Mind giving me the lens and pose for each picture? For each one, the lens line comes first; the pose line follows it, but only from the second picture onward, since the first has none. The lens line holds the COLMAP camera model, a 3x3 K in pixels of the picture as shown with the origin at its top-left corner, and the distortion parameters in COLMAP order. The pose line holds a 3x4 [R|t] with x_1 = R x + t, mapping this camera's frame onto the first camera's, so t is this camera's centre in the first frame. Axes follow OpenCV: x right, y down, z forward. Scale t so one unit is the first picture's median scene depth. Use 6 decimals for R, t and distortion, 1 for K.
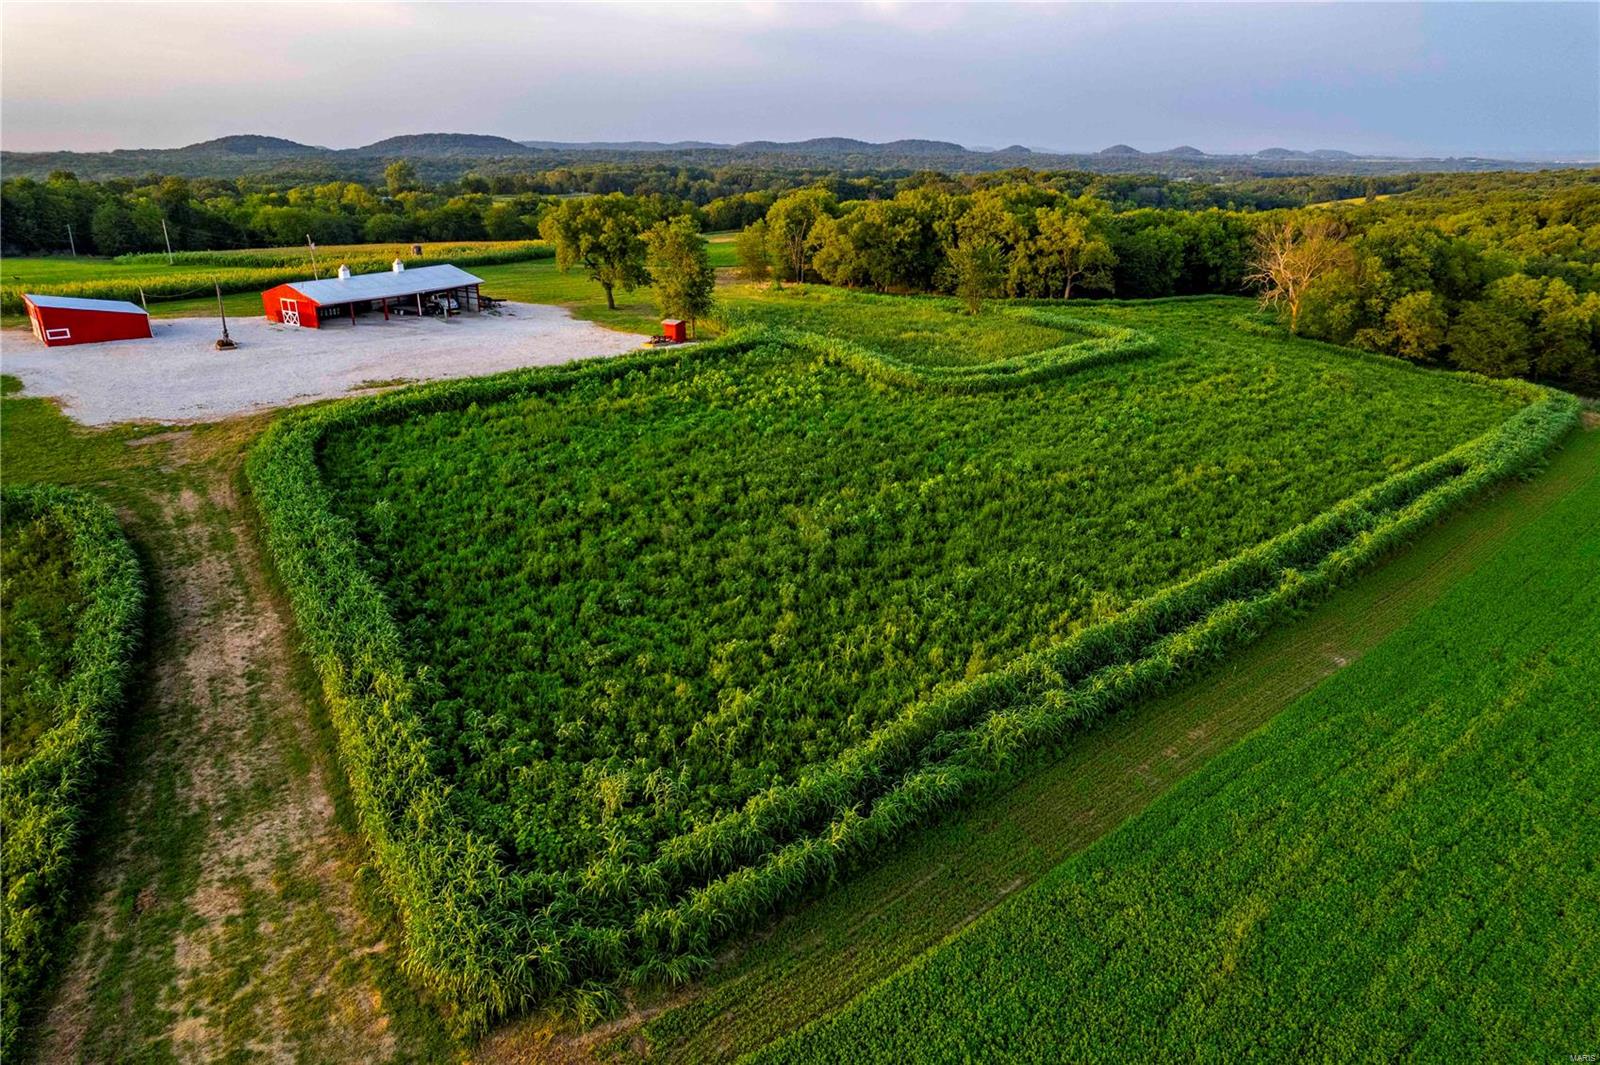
lens RADIAL K [[1010.2, 0, 799.3], [0, 1010.2, 529.4], [0, 0, 1]] dist [-0.032789, 0.000982]
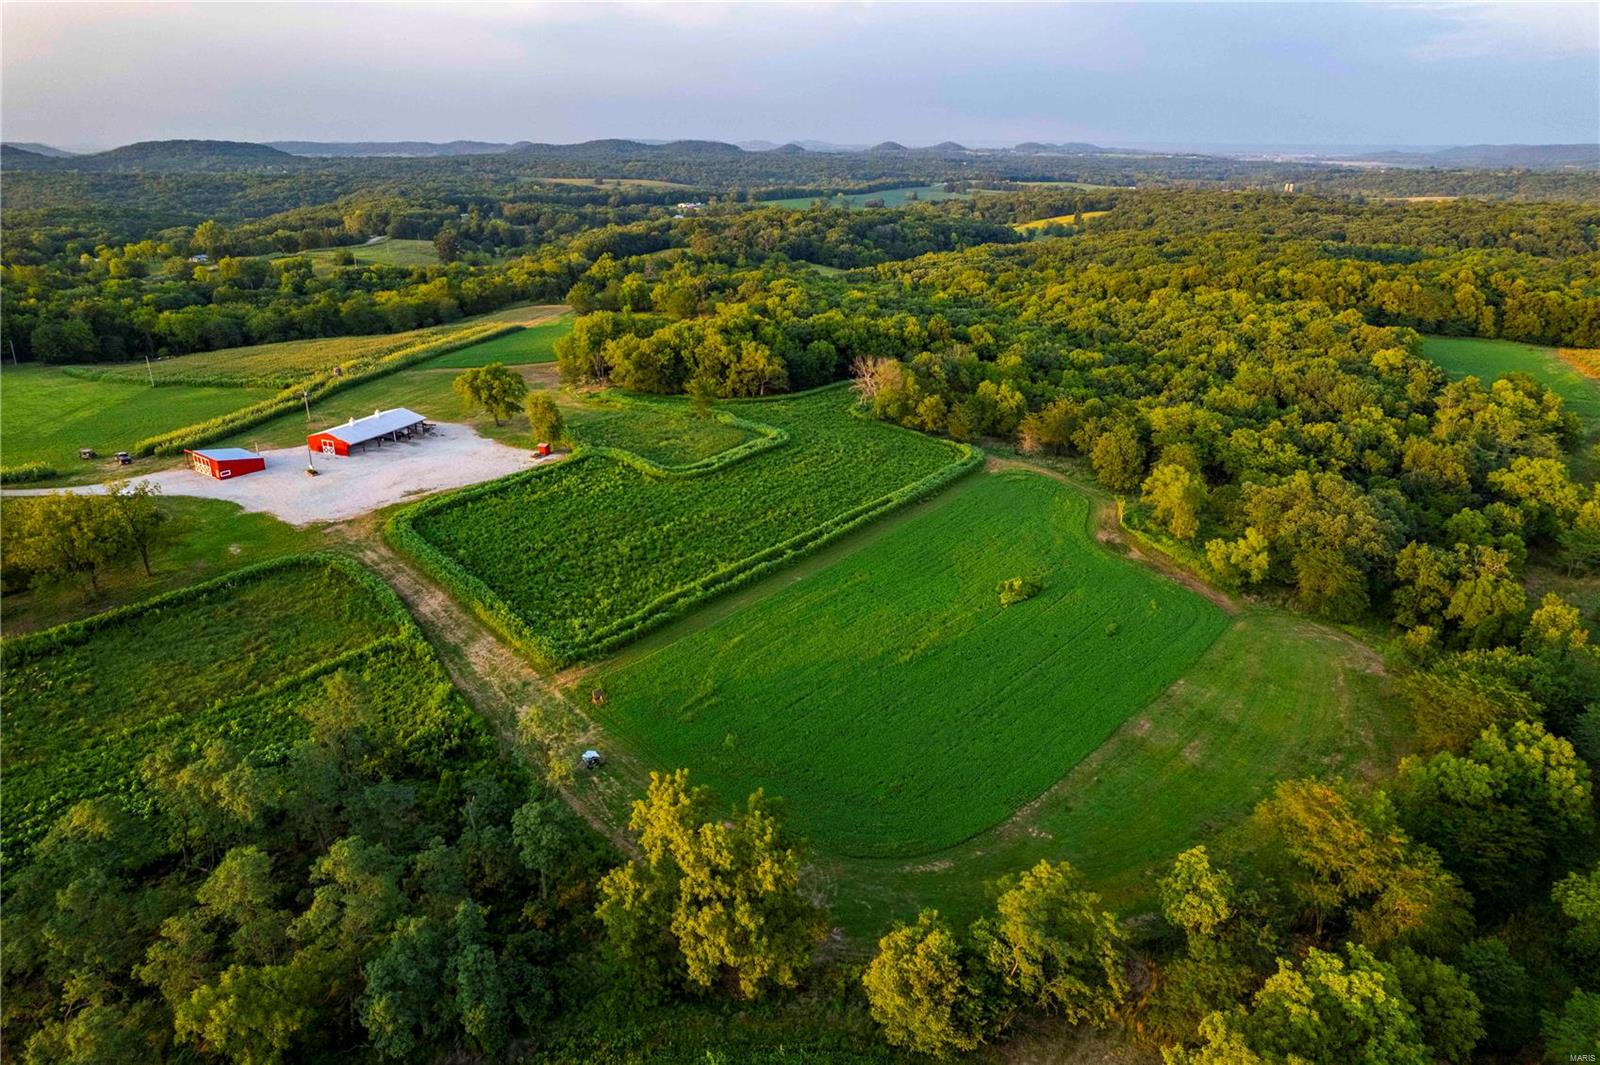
lens RADIAL K [[1010.2, 0, 799.7], [0, 1010.2, 536.9], [0, 0, 1]] dist [-0.032789, 0.000982]
pose [[0.979162, -0.073202, 0.189427, -0.027155], [0.070363, 0.997286, 0.021677, -0.043143], [-0.190500, -0.007896, 0.981656, -1.367103]]
